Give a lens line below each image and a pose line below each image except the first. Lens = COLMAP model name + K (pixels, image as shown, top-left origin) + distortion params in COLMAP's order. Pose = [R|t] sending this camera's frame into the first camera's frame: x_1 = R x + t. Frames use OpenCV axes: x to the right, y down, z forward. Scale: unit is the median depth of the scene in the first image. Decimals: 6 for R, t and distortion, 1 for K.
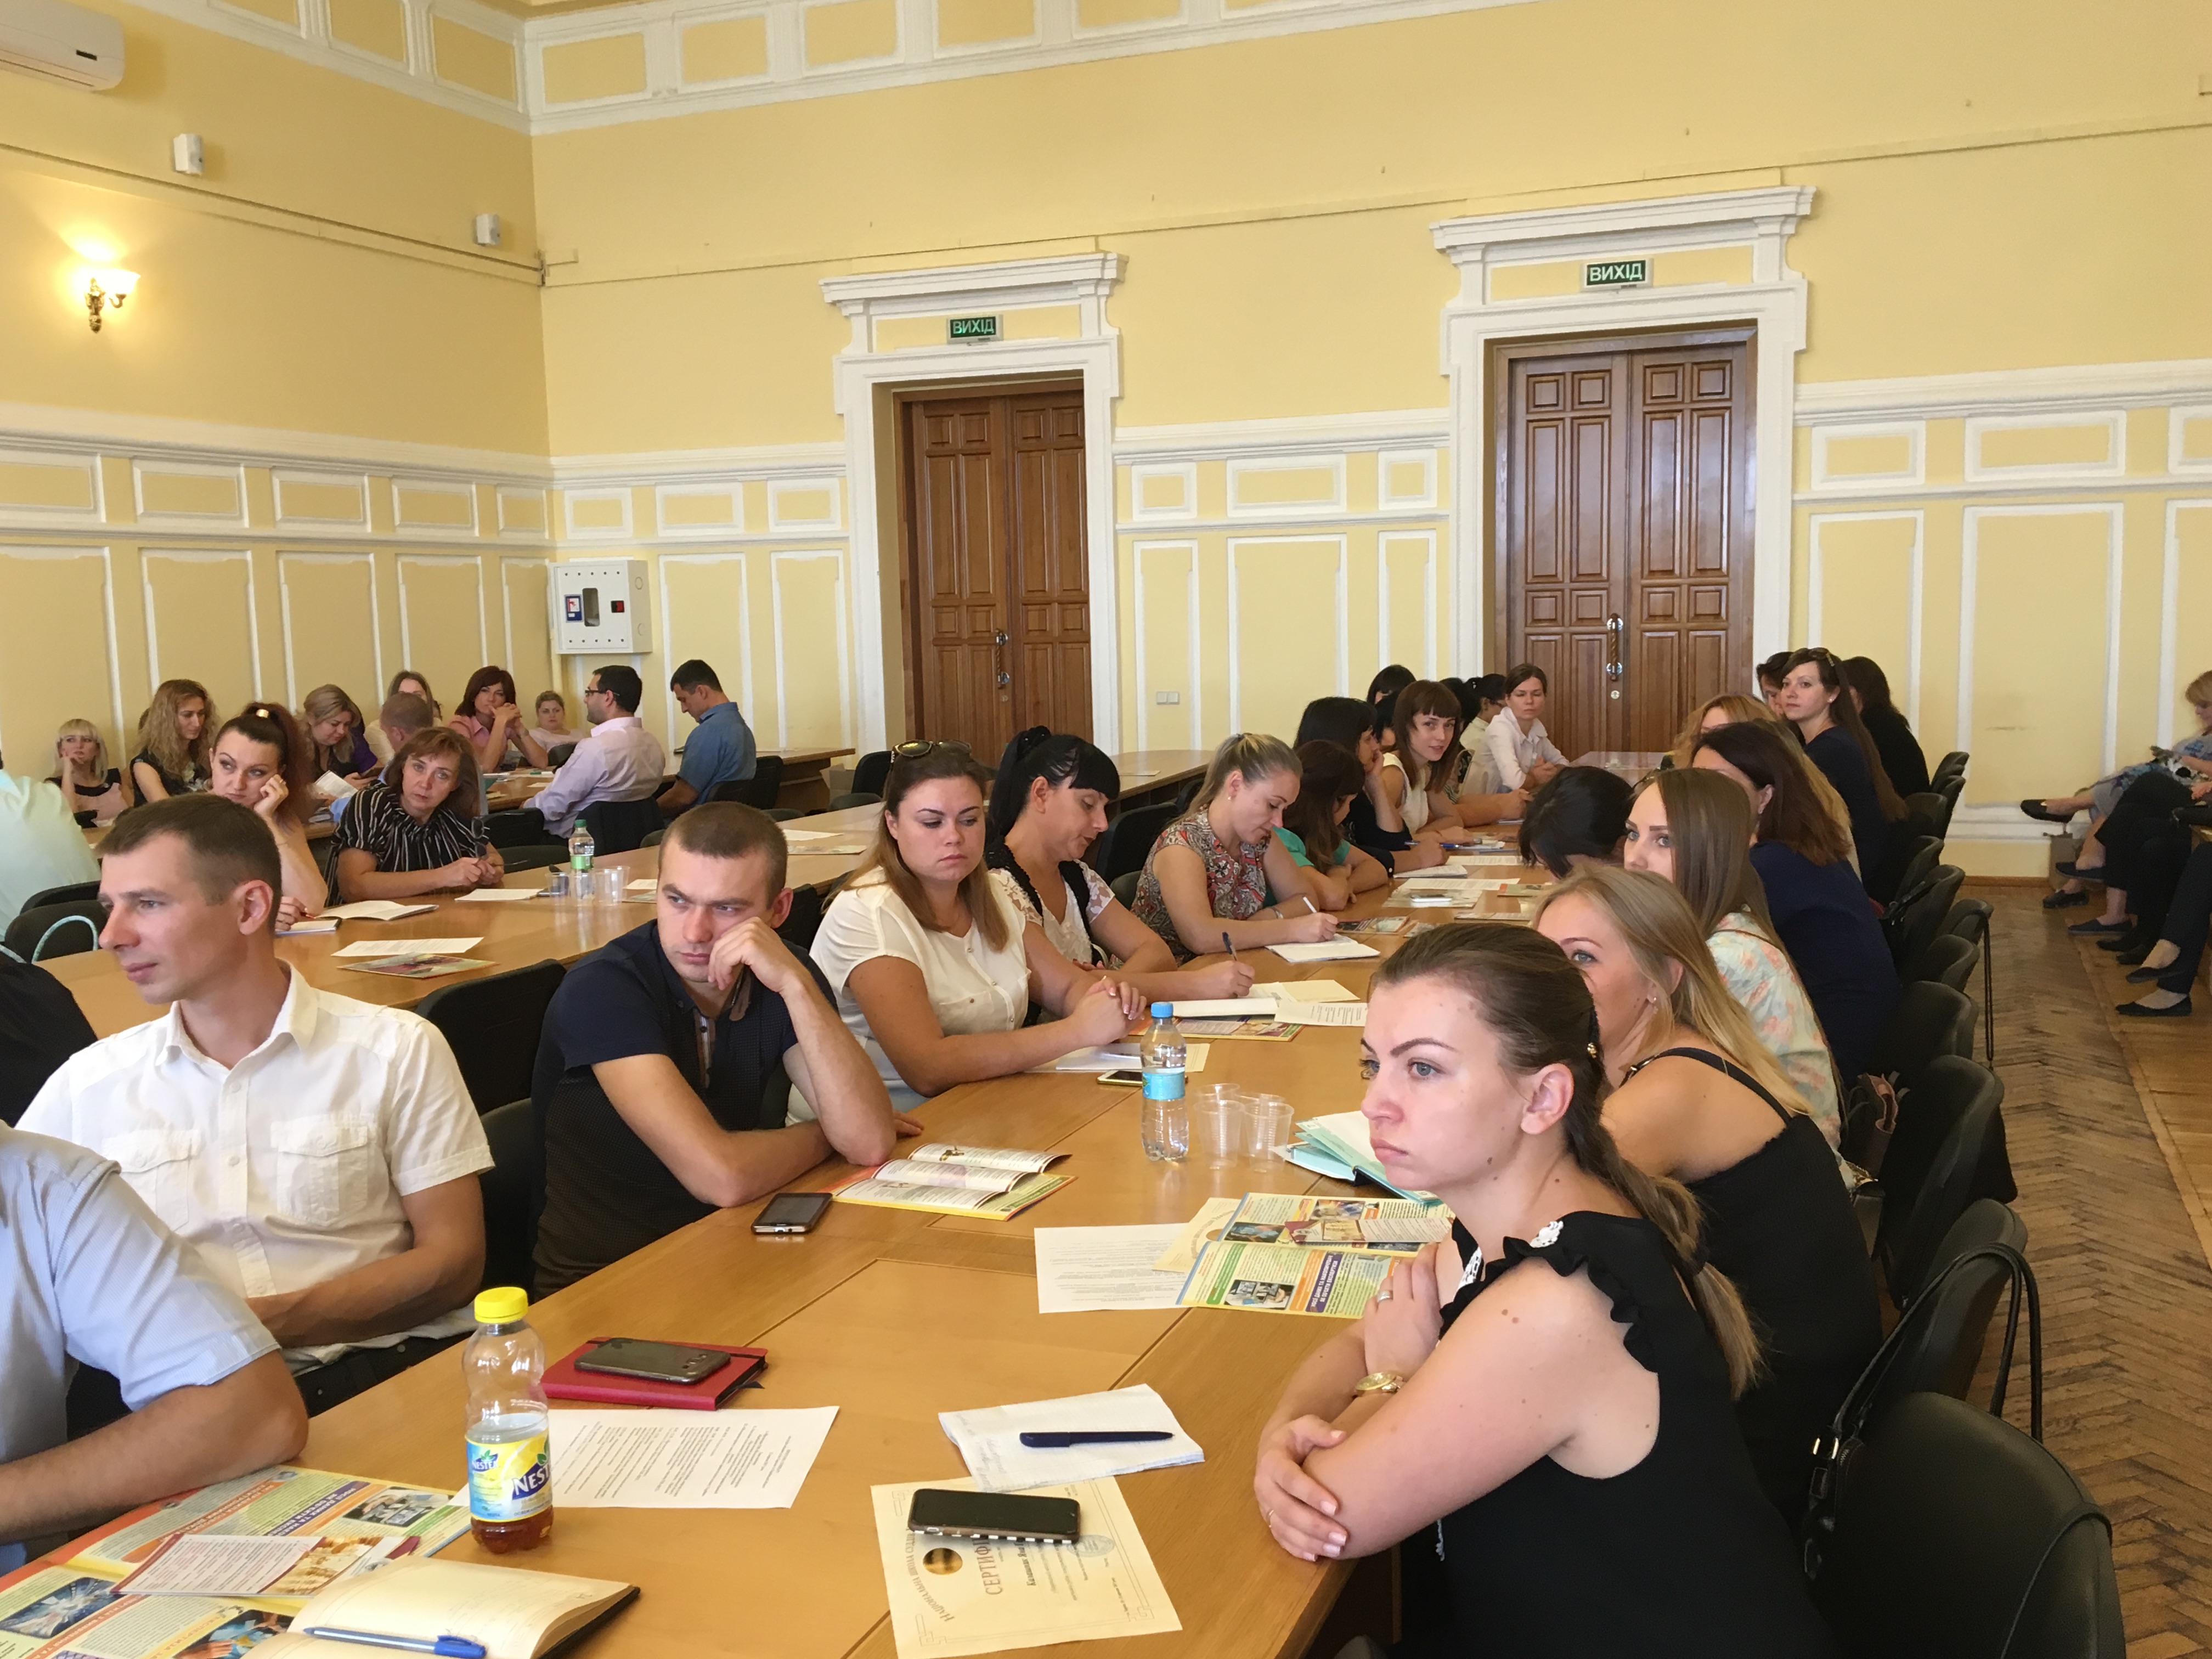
lens RADIAL K [[2017.2, 0, 1107.9], [0, 2017.2, 829.2], [0, 0, 1]] dist [0.043931, -0.014929]
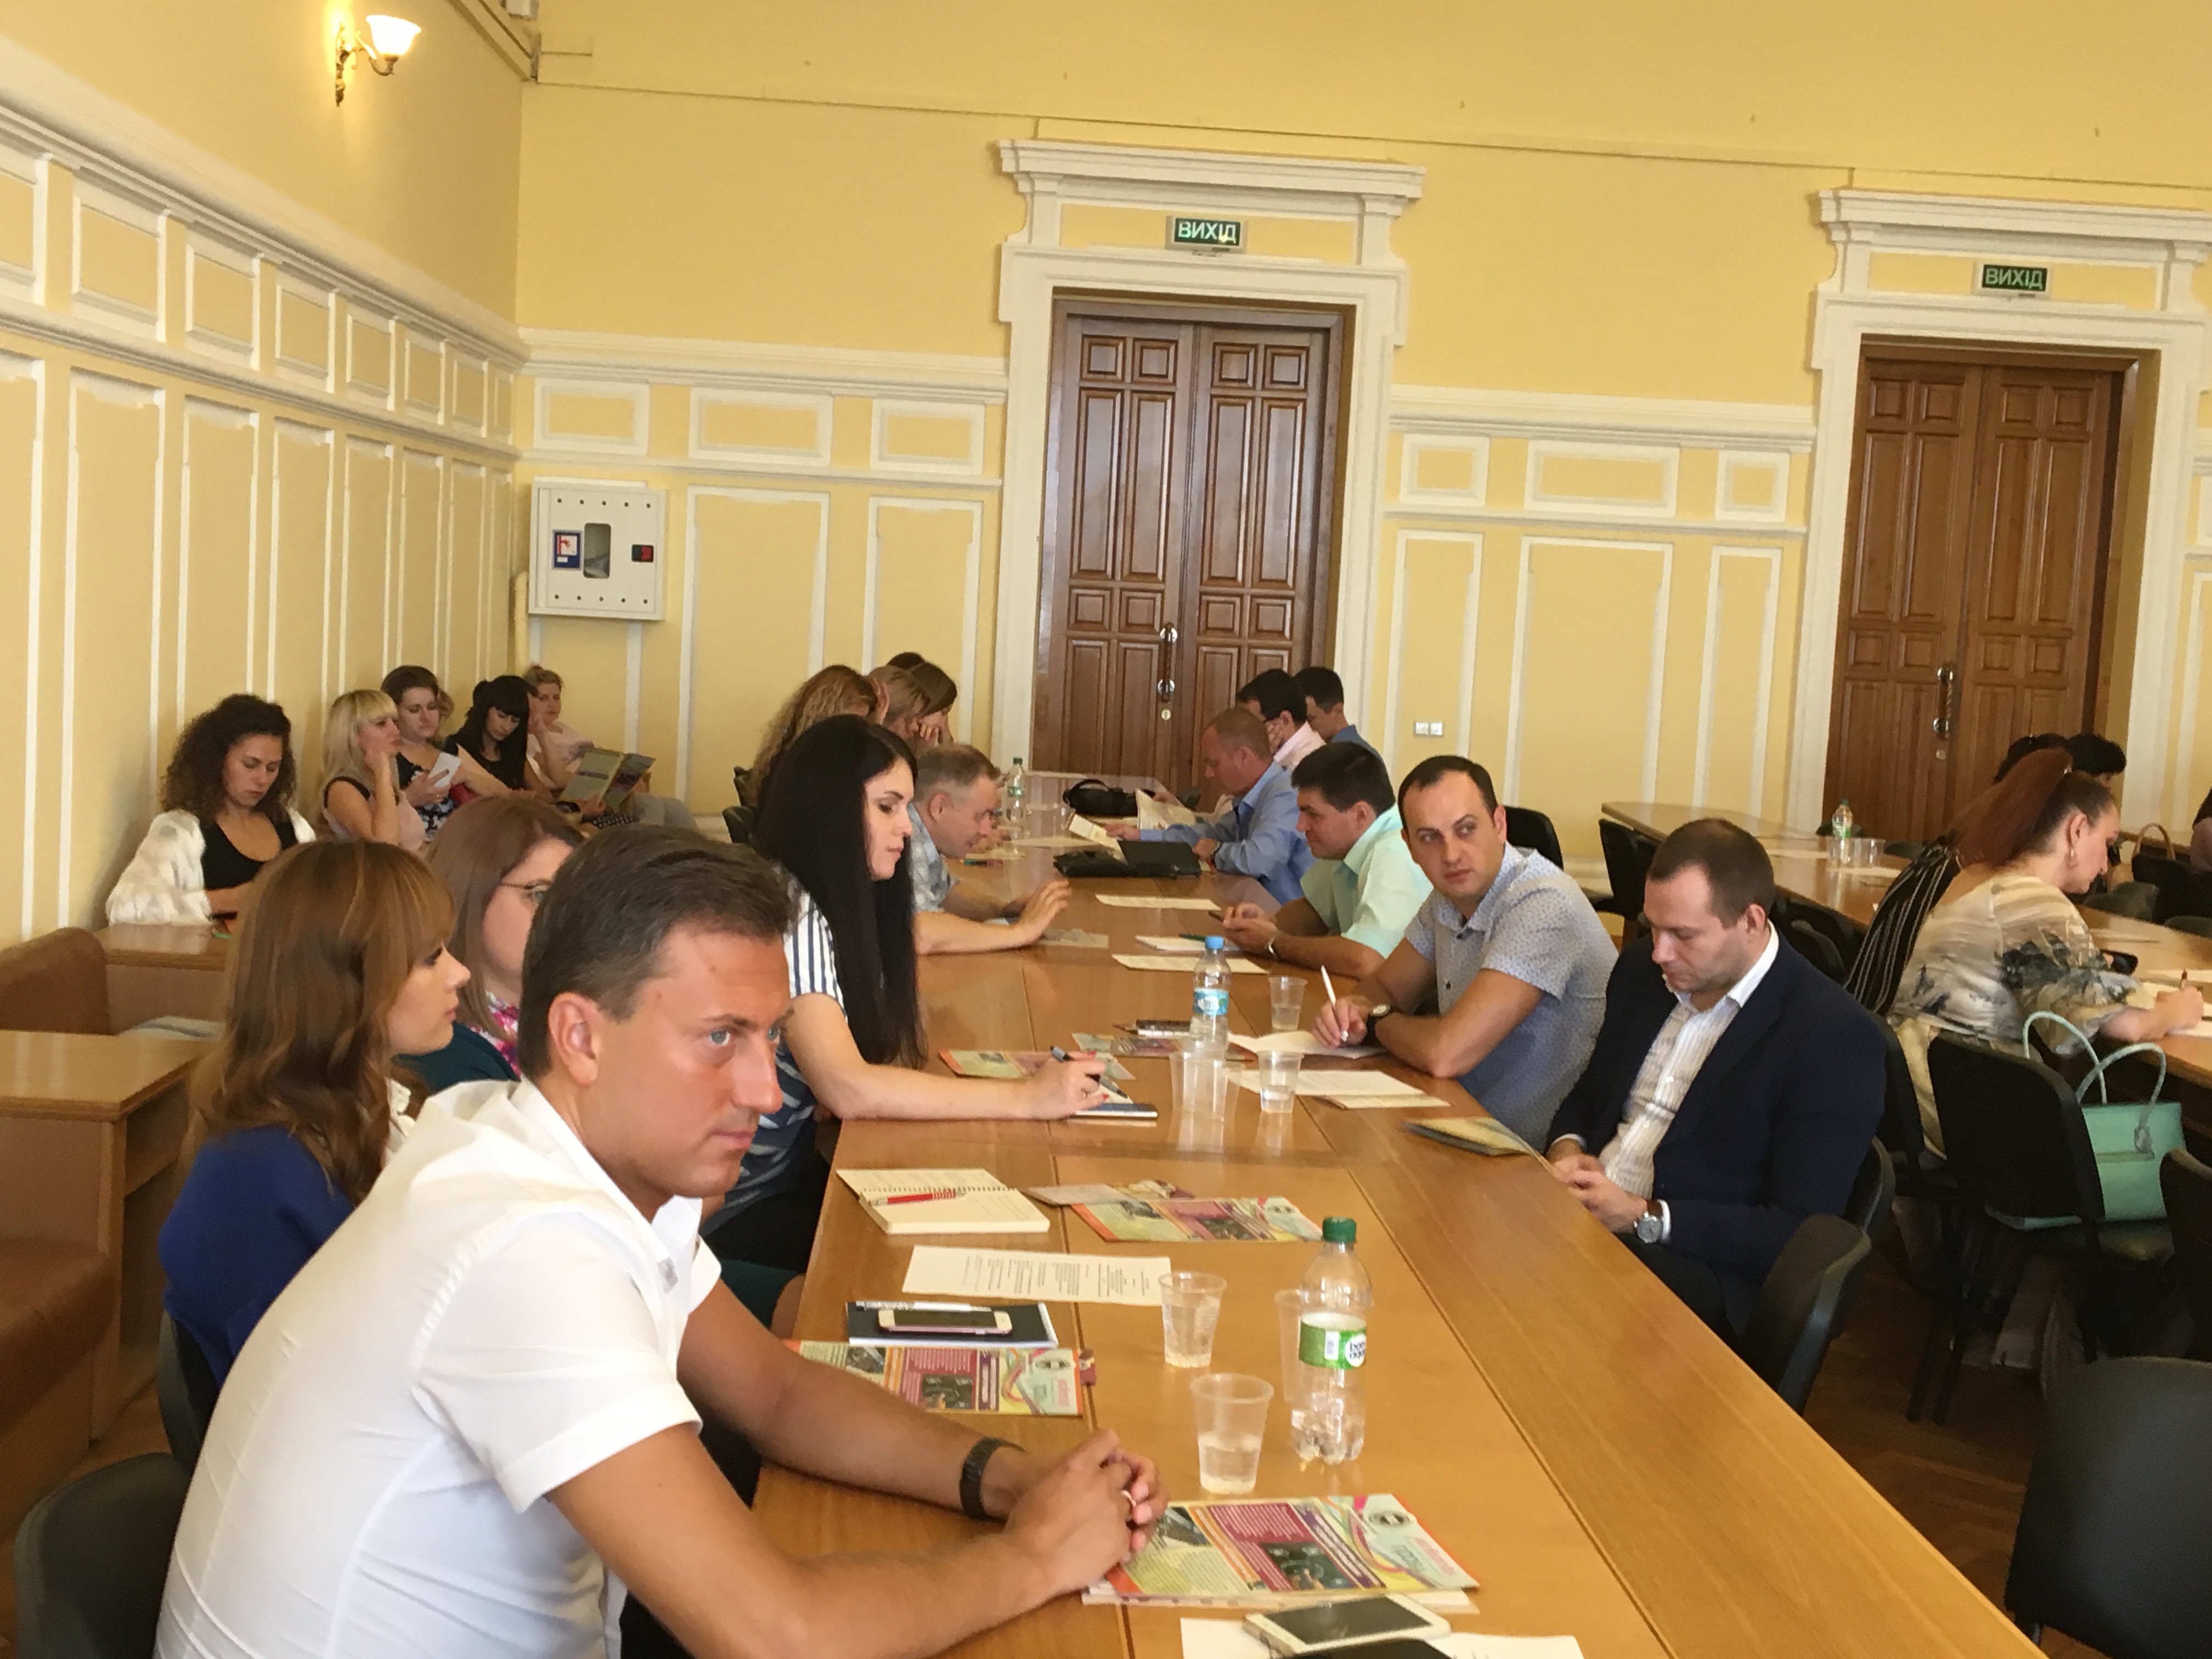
lens RADIAL K [[2411.5, 0, 1105.5], [0, 2411.5, 828.9], [0, 0, 1]] dist [0.033978, 0.000000]
pose [[0.905149, 0.031222, 0.423946, -0.446682], [-0.027855, 0.999512, -0.014139, -0.006945], [-0.424180, 0.000989, 0.905577, 0.172063]]
